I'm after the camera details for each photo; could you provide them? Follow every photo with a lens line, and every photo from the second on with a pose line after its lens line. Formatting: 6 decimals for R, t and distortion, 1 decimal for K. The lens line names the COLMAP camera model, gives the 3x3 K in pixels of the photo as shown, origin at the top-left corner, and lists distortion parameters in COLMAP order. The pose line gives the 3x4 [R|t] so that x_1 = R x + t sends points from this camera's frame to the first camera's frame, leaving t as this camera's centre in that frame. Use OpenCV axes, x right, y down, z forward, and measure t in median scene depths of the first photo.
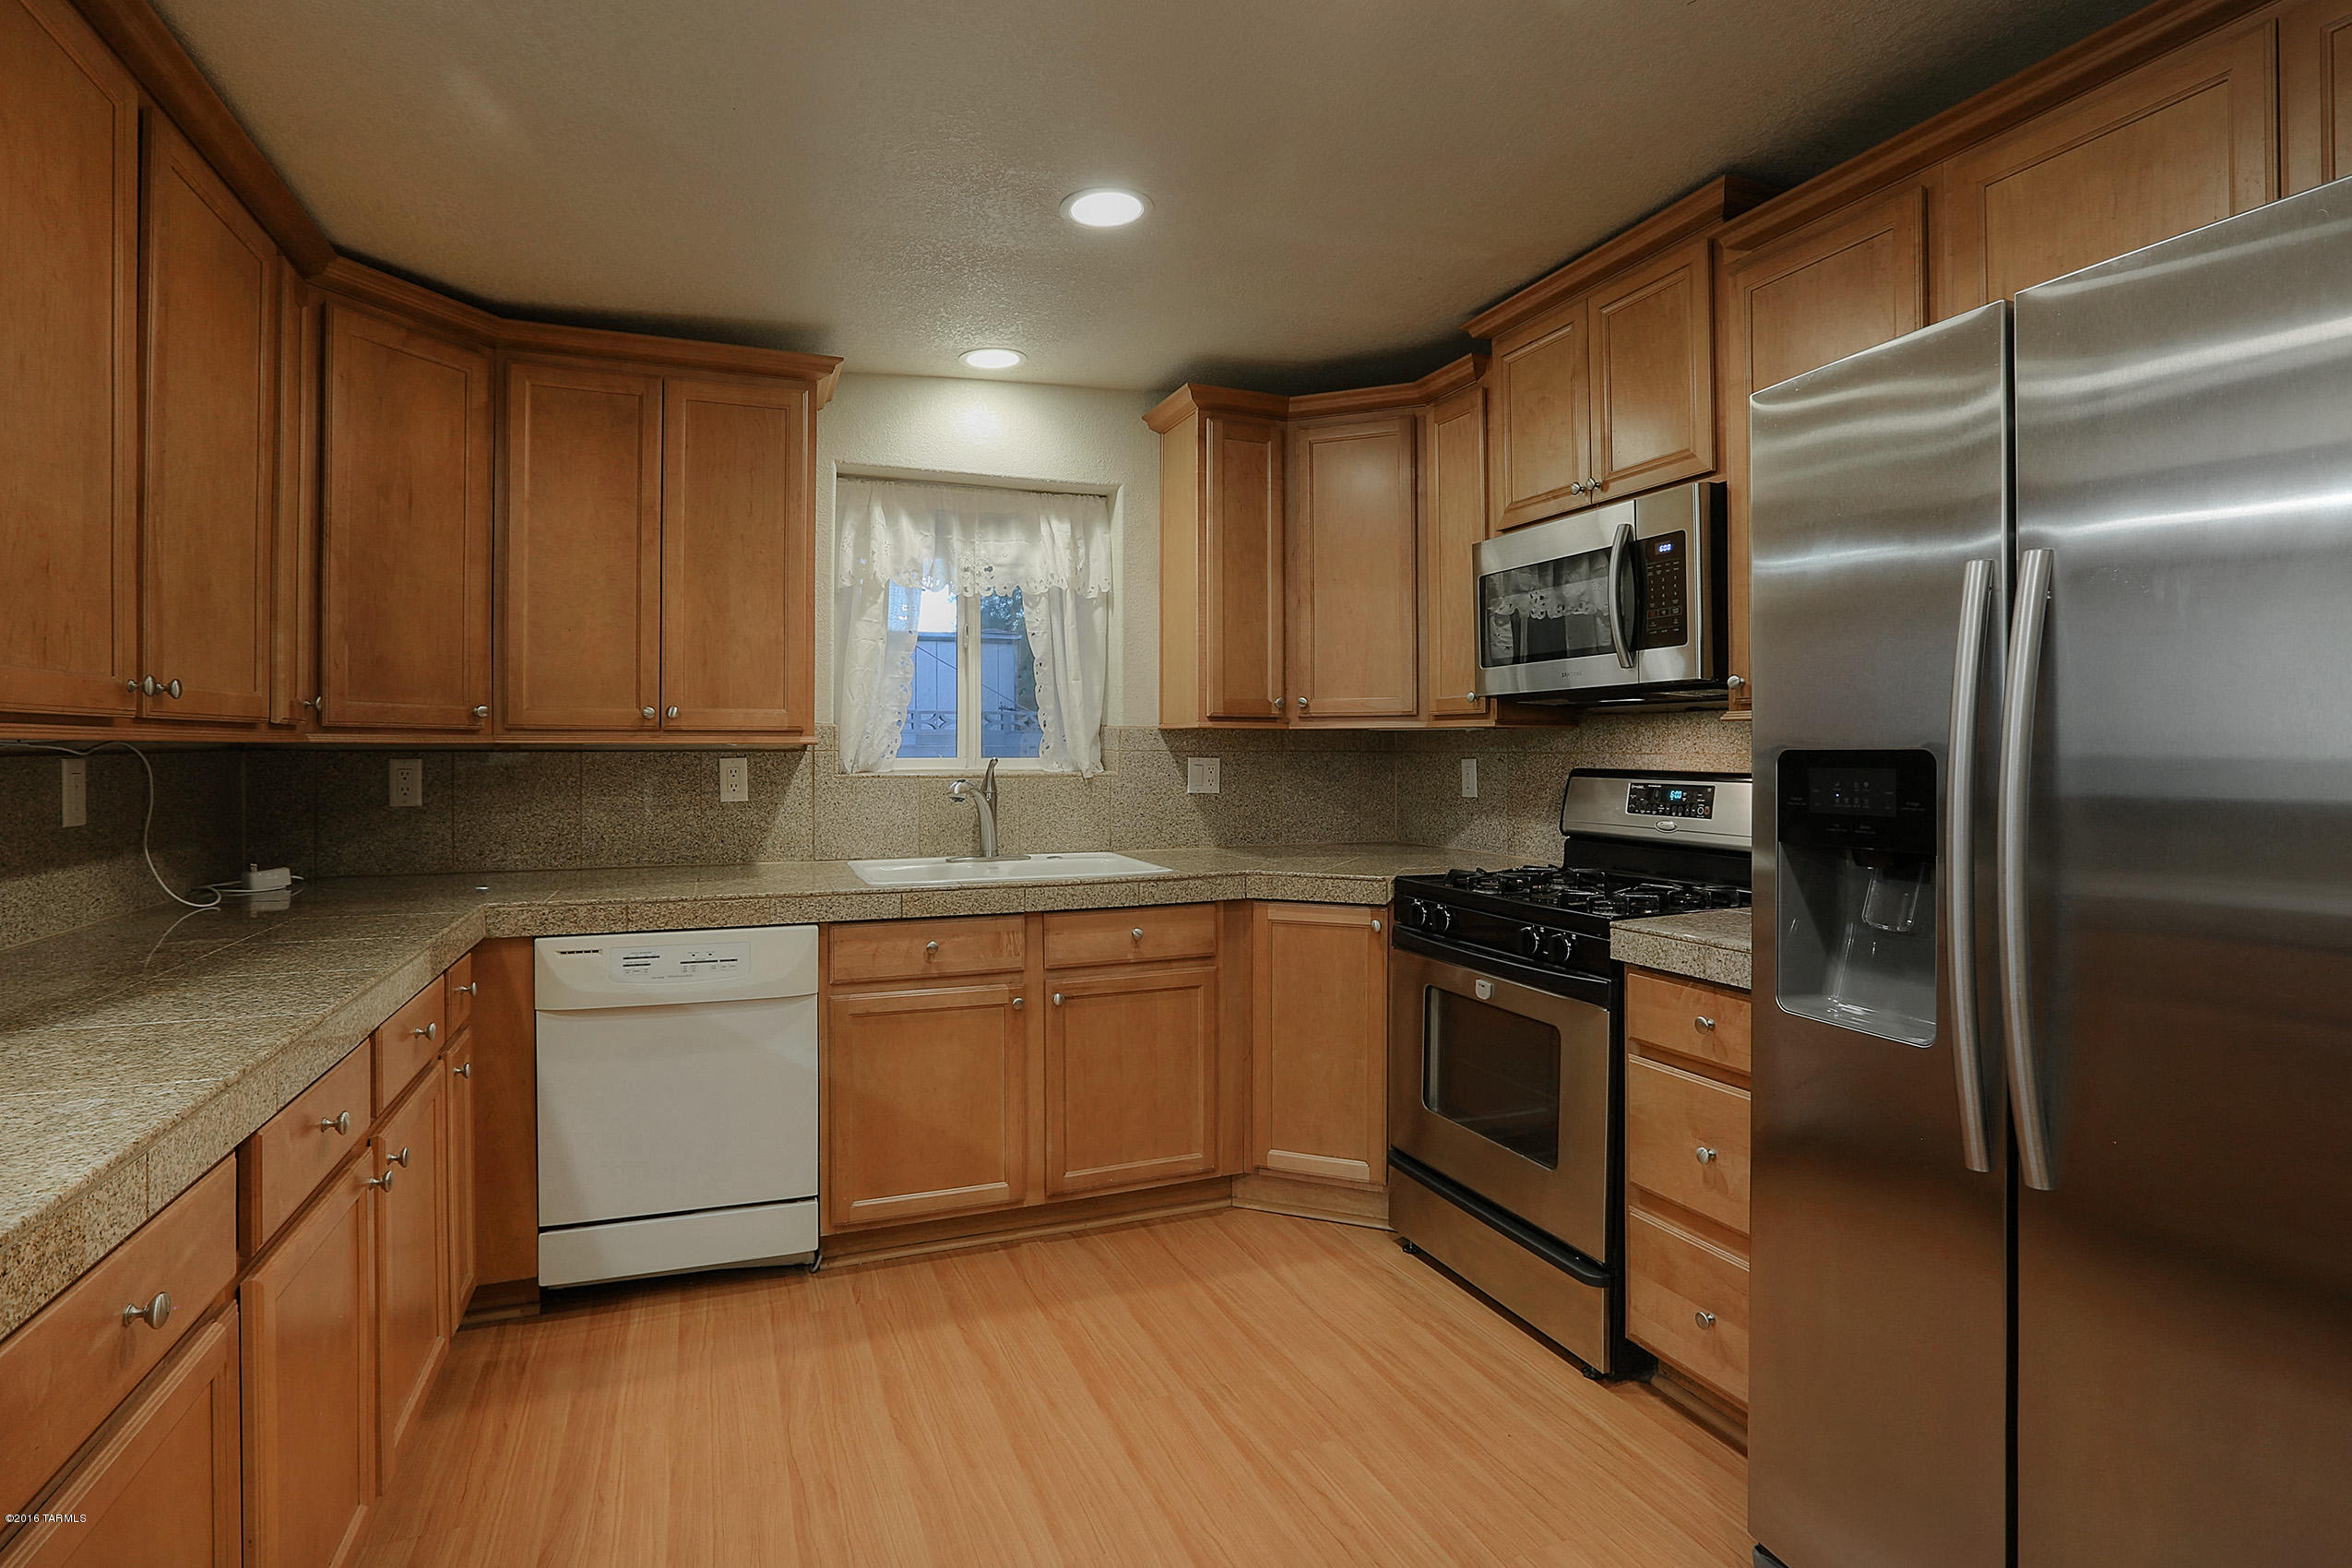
lens RADIAL K [[1101.2, 0, 1138.6], [0, 1101.2, 738.6], [0, 0, 1]] dist [-0.020641, 0.000400]
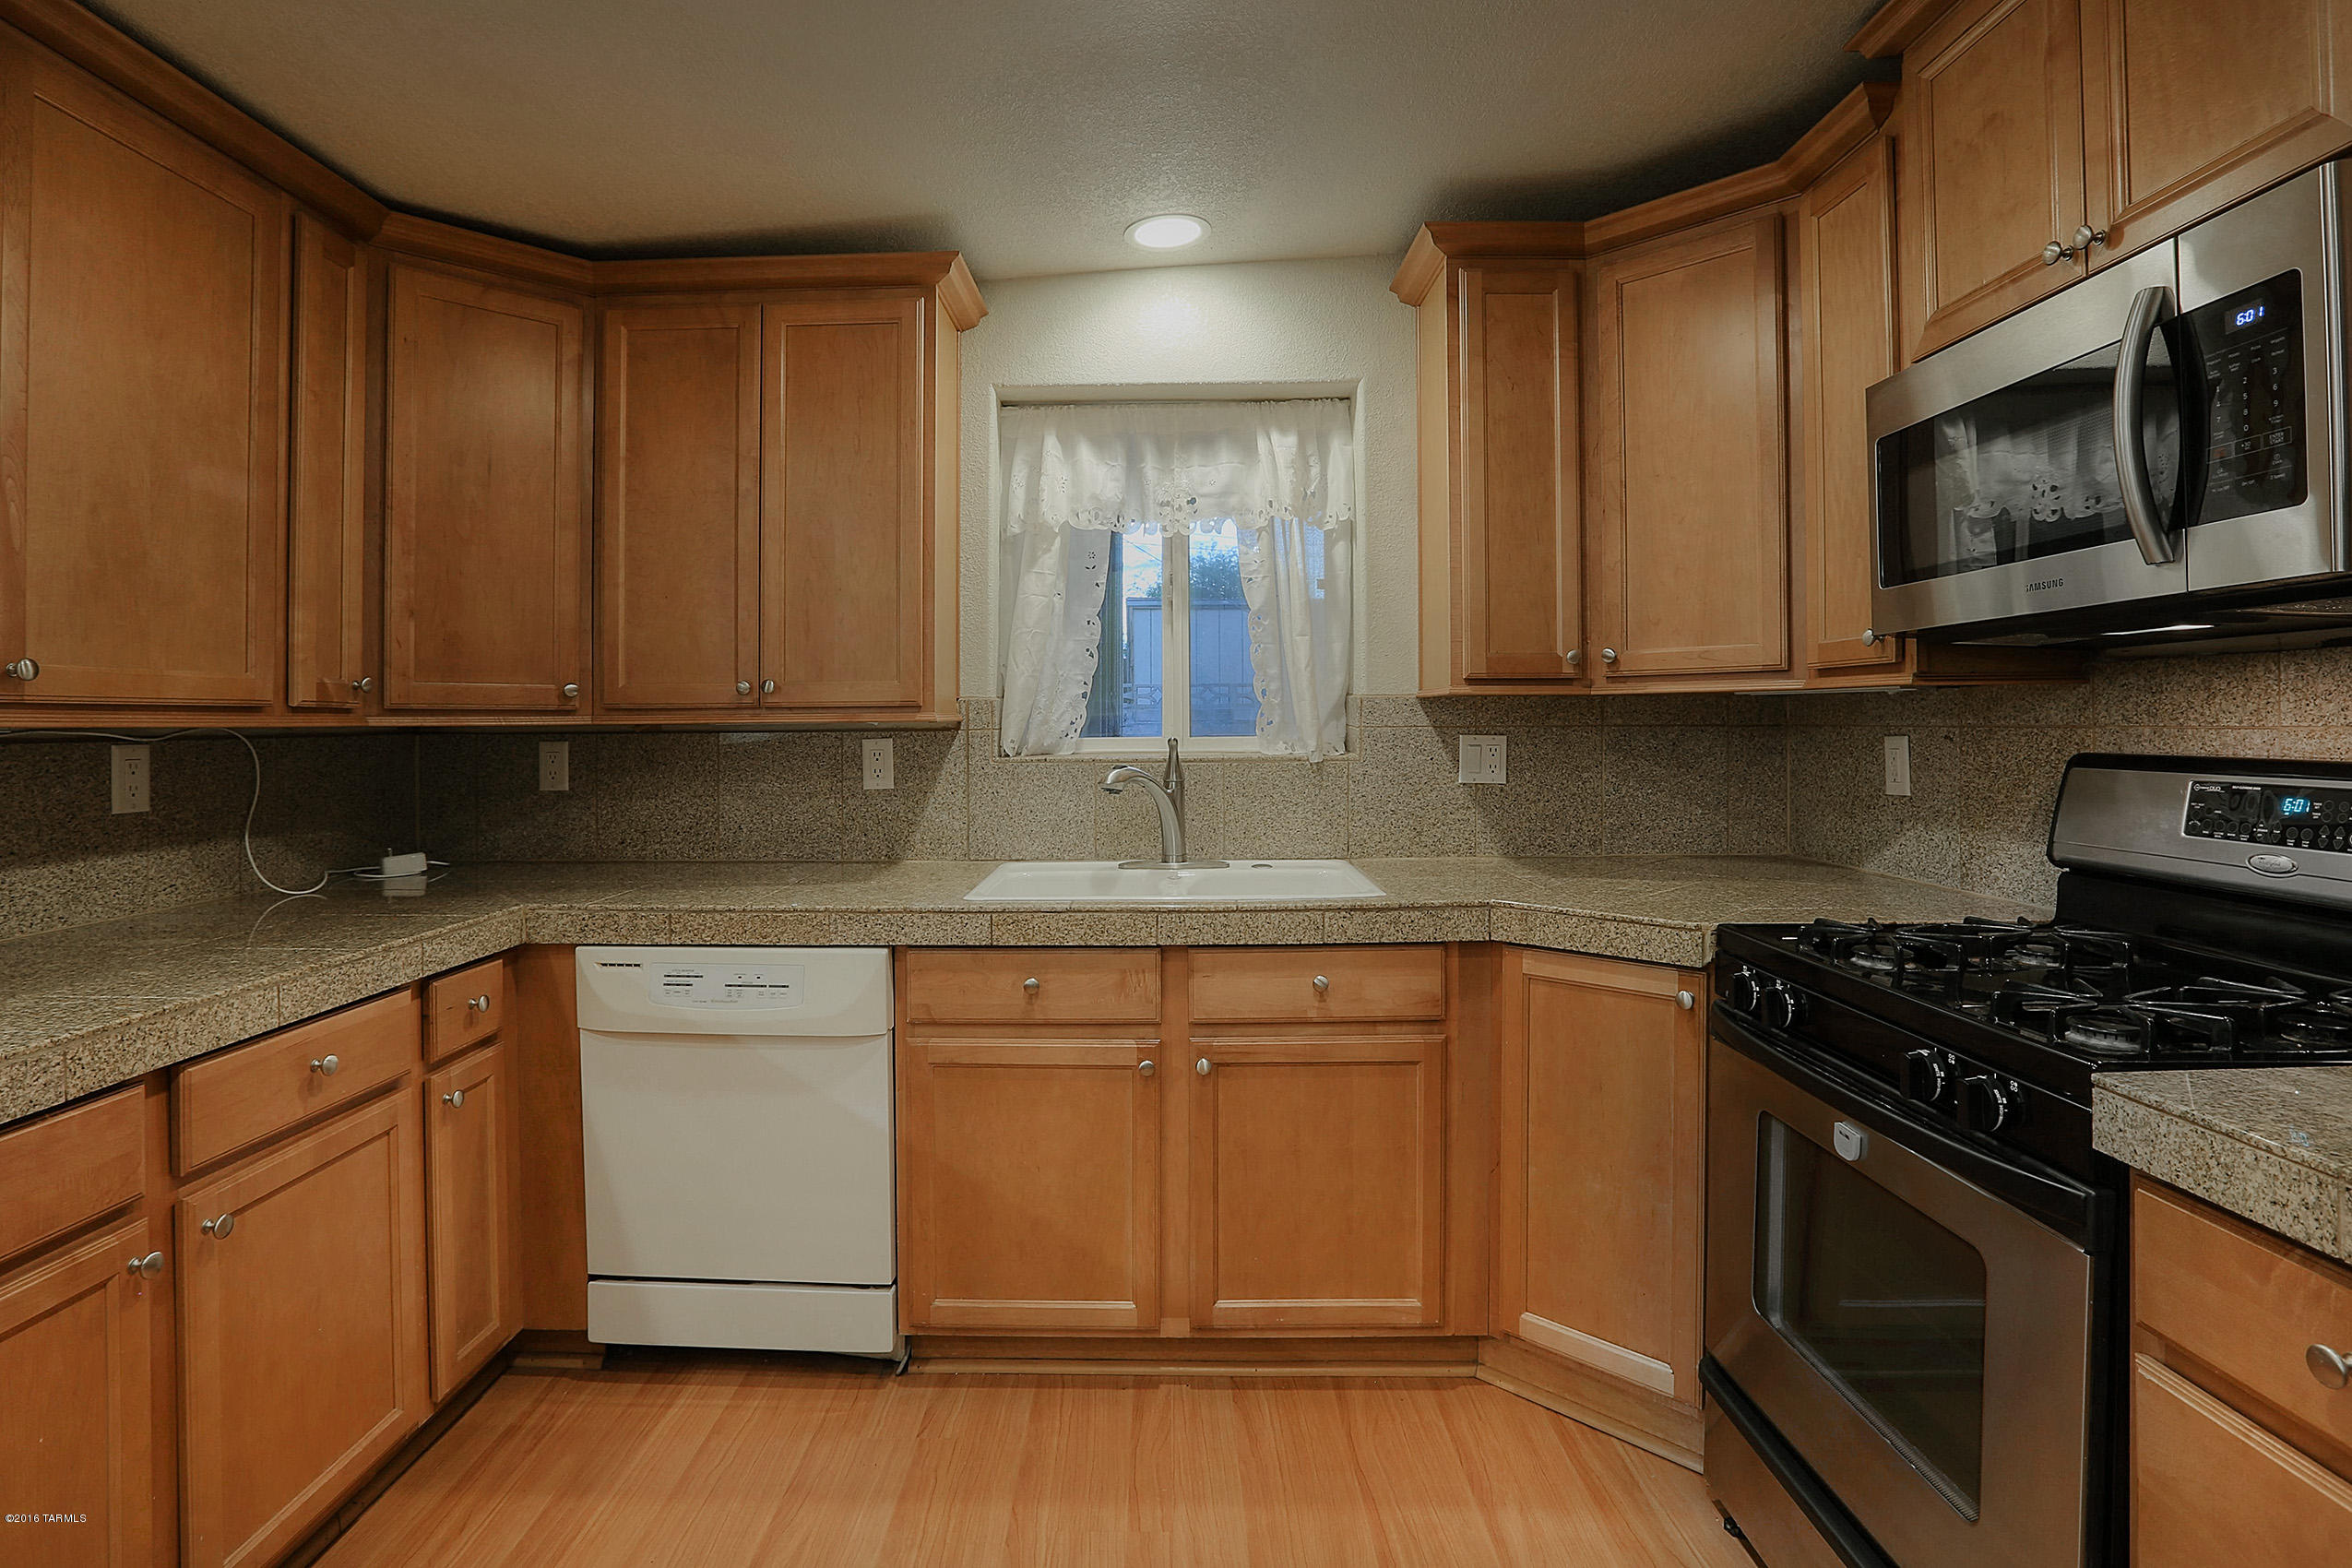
lens RADIAL K [[1114.7, 0, 1139.4], [0, 1114.7, 715.4], [0, 0, 1]] dist [-0.039609, 0.019965]
pose [[0.925178, -0.010303, -0.379394, 0.168368], [0.011174, 0.999938, 0.000094, 0.001726], [0.379369, -0.004326, 0.925235, 0.291387]]
